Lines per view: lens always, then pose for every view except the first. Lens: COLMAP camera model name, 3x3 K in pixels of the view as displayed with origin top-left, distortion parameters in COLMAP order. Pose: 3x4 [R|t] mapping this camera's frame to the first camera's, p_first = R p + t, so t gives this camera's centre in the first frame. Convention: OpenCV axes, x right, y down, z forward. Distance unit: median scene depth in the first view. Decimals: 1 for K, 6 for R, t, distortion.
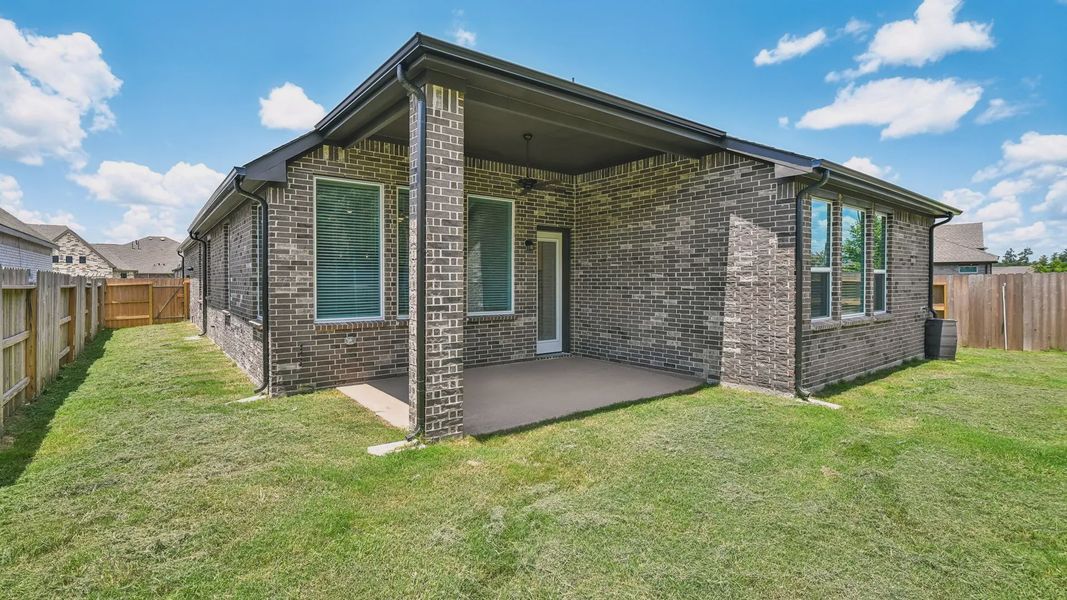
lens RADIAL K [[524.5, 0, 539.9], [0, 524.5, 299.7], [0, 0, 1]] dist [-0.011663, -0.000568]
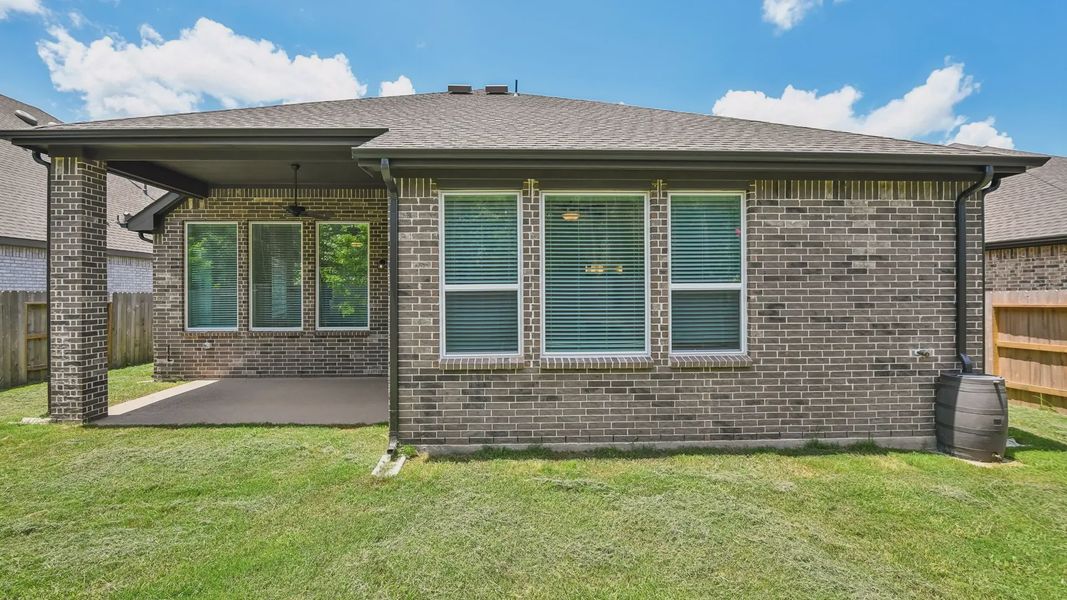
lens RADIAL K [[524.5, 0, 539.9], [0, 524.5, 299.7], [0, 0, 1]] dist [-0.011663, -0.000568]
pose [[0.787597, 0.005879, -0.616162, 0.972756], [-0.018941, 0.999713, -0.014672, -0.028415], [0.615899, 0.023227, 0.787483, 0.437197]]
